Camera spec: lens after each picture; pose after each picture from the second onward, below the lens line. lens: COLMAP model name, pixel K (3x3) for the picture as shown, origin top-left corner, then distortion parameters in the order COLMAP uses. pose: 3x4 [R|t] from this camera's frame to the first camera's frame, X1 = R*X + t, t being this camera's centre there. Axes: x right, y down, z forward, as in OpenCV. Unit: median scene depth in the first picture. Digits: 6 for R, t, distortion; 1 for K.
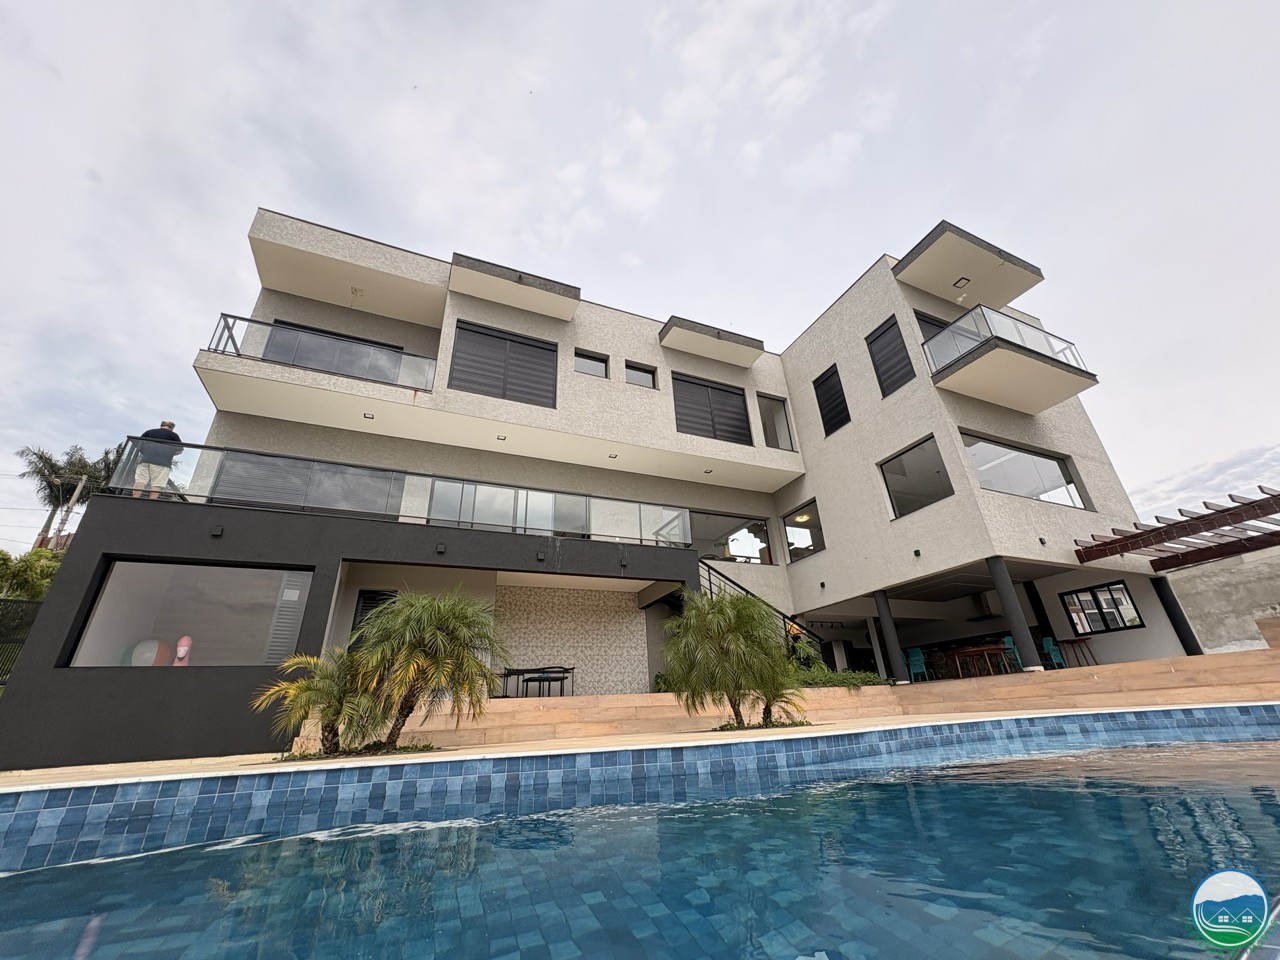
lens RADIAL K [[512.6, 0, 642.9], [0, 512.6, 471.1], [0, 0, 1]] dist [0.007168, -0.001258]
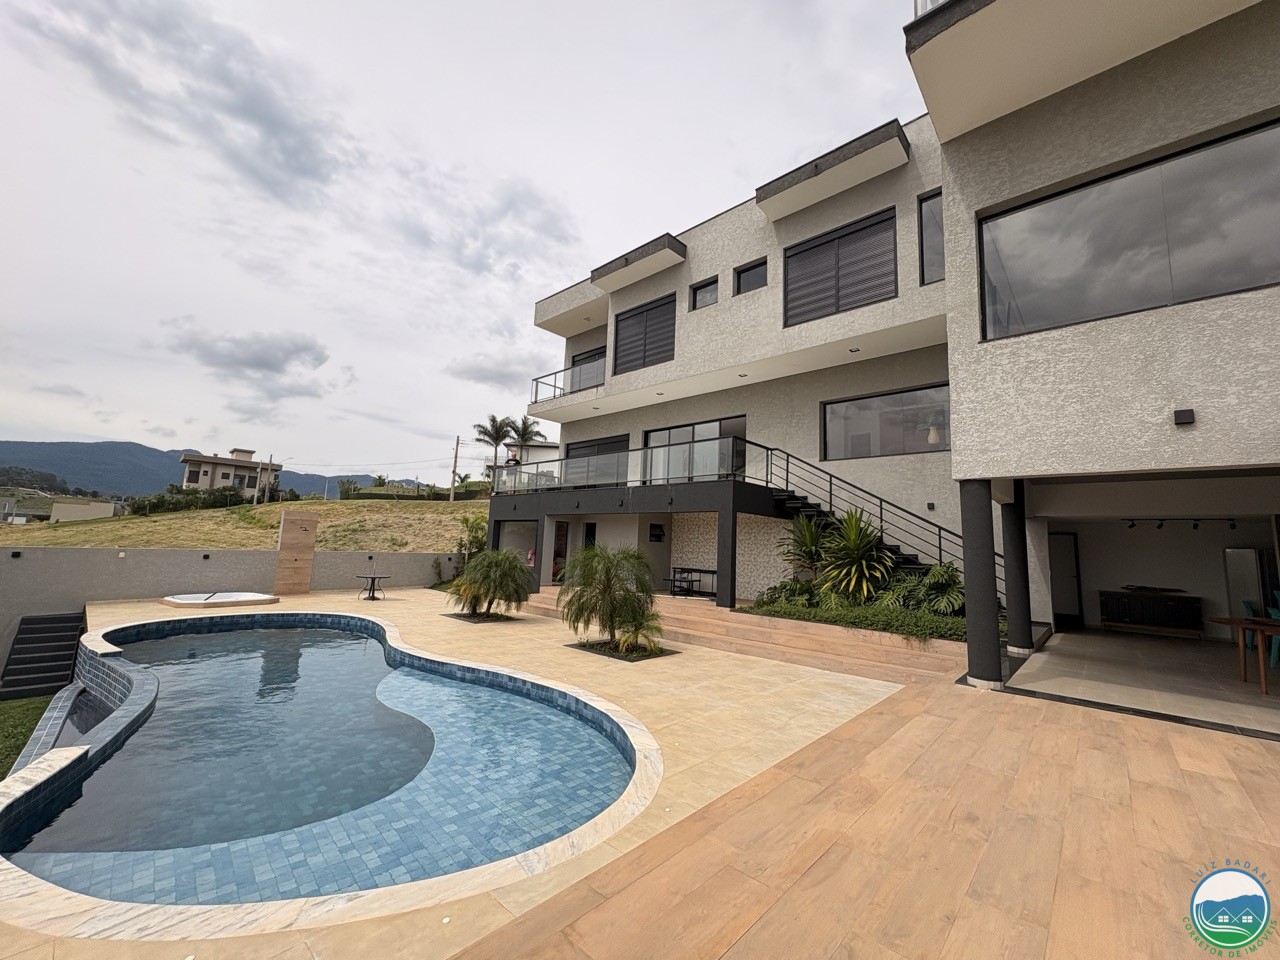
lens RADIAL K [[512.6, 0, 637.6], [0, 512.6, 478.7], [0, 0, 1]] dist [0.007168, -0.001258]
pose [[0.390891, -0.056989, -0.918671, 0.836436], [0.348371, 0.932992, 0.090353, -0.004368], [0.851964, -0.355356, 0.384552, 0.395821]]
